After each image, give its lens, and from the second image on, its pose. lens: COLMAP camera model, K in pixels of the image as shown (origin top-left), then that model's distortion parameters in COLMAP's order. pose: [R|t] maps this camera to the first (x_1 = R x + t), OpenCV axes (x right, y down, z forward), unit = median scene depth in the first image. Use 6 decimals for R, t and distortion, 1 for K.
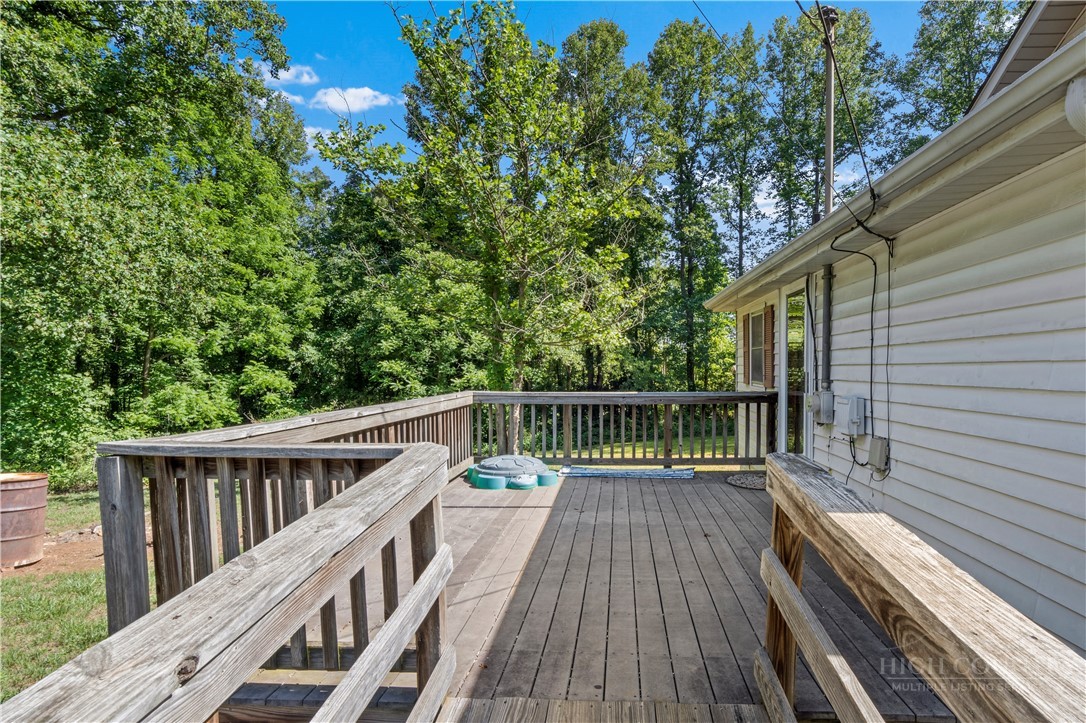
lens RADIAL K [[601.2, 0, 584.4], [0, 601.2, 376.1], [0, 0, 1]] dist [-0.001623, -0.007669]
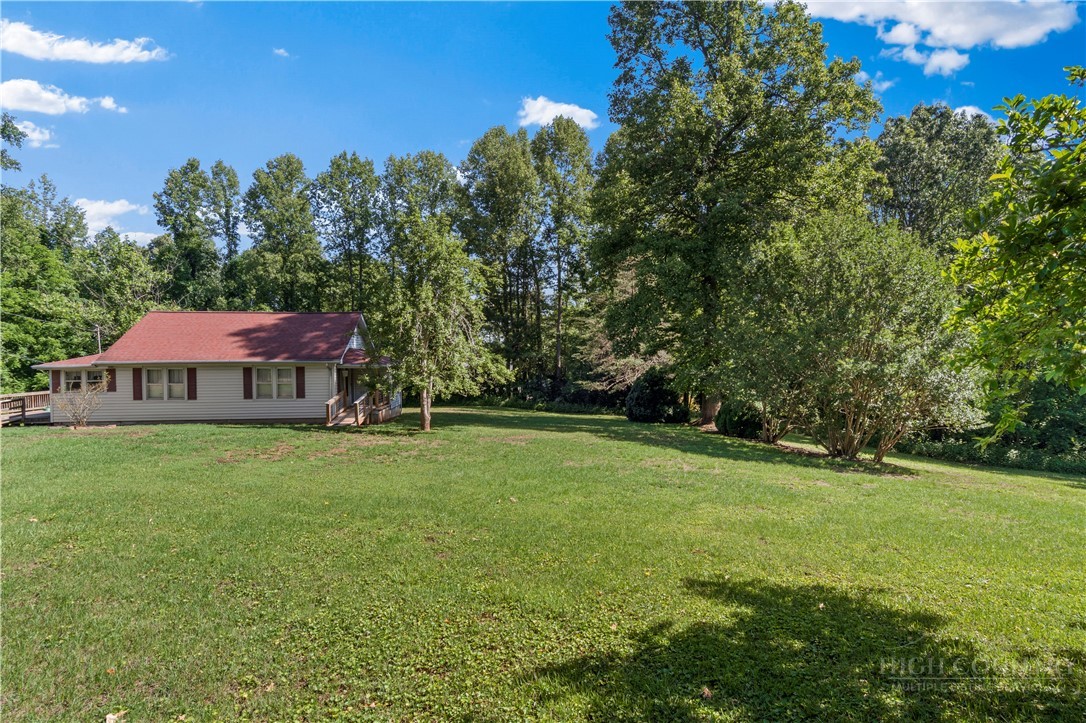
lens RADIAL K [[601.2, 0, 584.4], [0, 601.2, 376.1], [0, 0, 1]] dist [-0.001623, -0.007669]
pose [[0.987303, -0.016734, 0.157962, 0.750067], [0.013882, 0.999720, 0.019143, -0.020518], [-0.158239, -0.016707, 0.987260, -0.991169]]
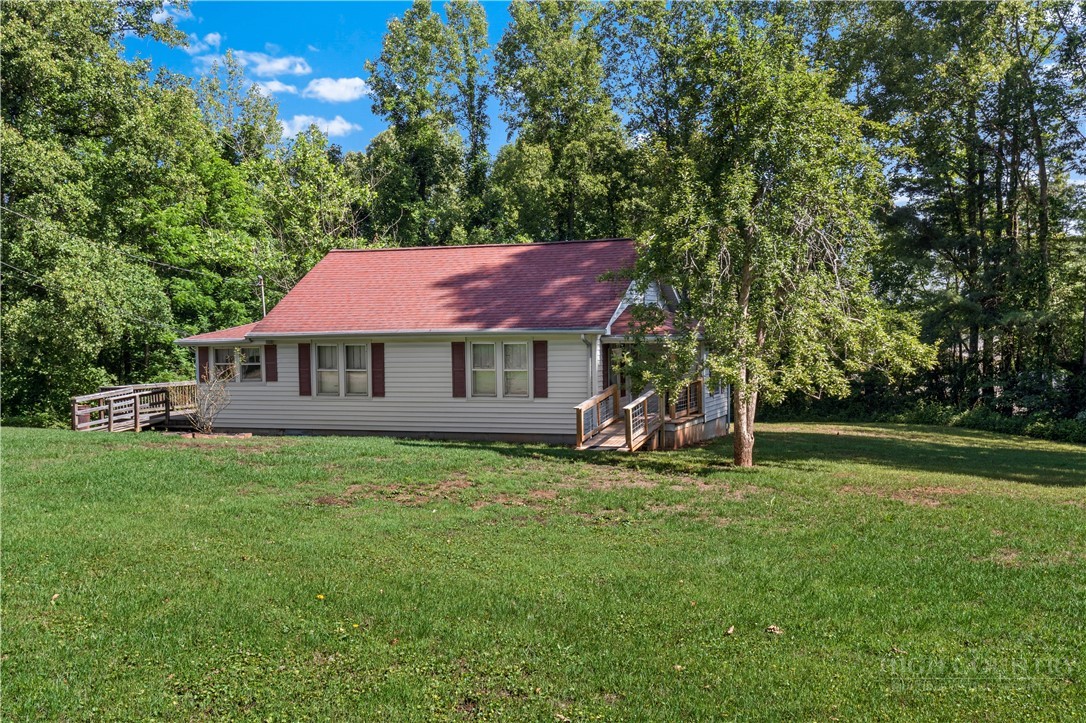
lens RADIAL K [[1162.2, 0, 545.3], [0, 1162.2, 414.3], [0, 0, 1]] dist [0.007126, 0.008404]
pose [[0.942455, 0.003555, -0.334314, 0.801513], [0.015256, 0.998444, 0.053627, -0.013261], [0.333985, -0.055641, 0.940935, -0.934457]]
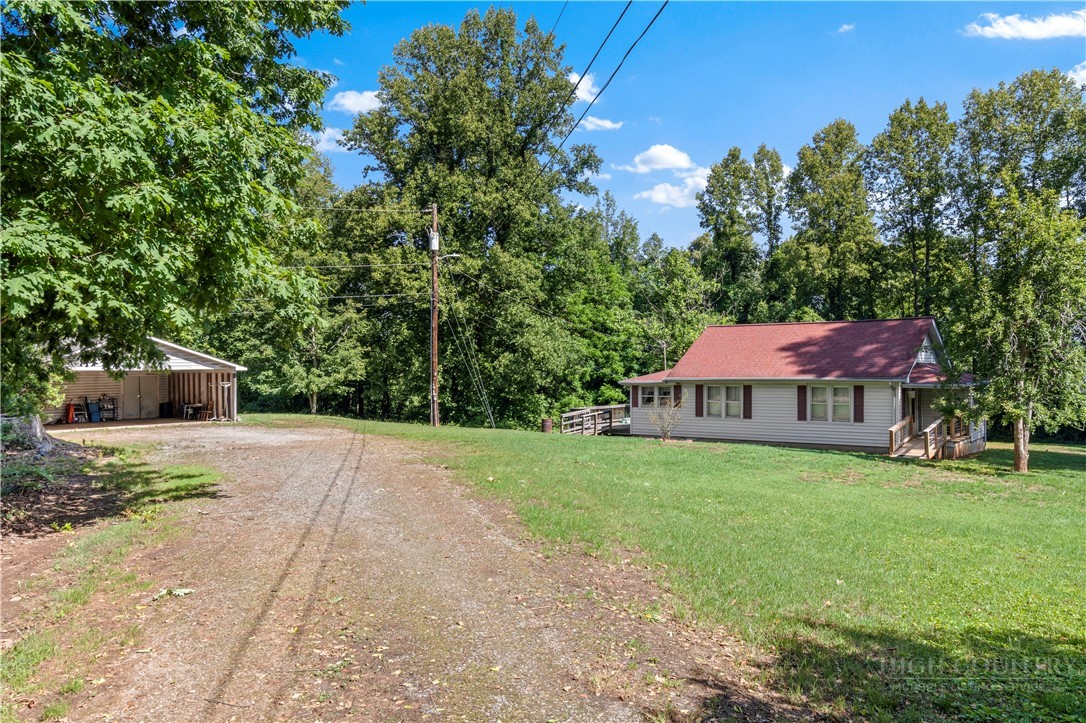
lens RADIAL K [[829.3, 0, 542.5], [0, 829.3, 376.4], [0, 0, 1]] dist [-0.008853, 0.026131]
pose [[0.810670, -0.005881, -0.585473, 0.767501], [0.002016, 0.999972, -0.007253, -0.028831], [0.585499, 0.004699, 0.810659, -1.149598]]
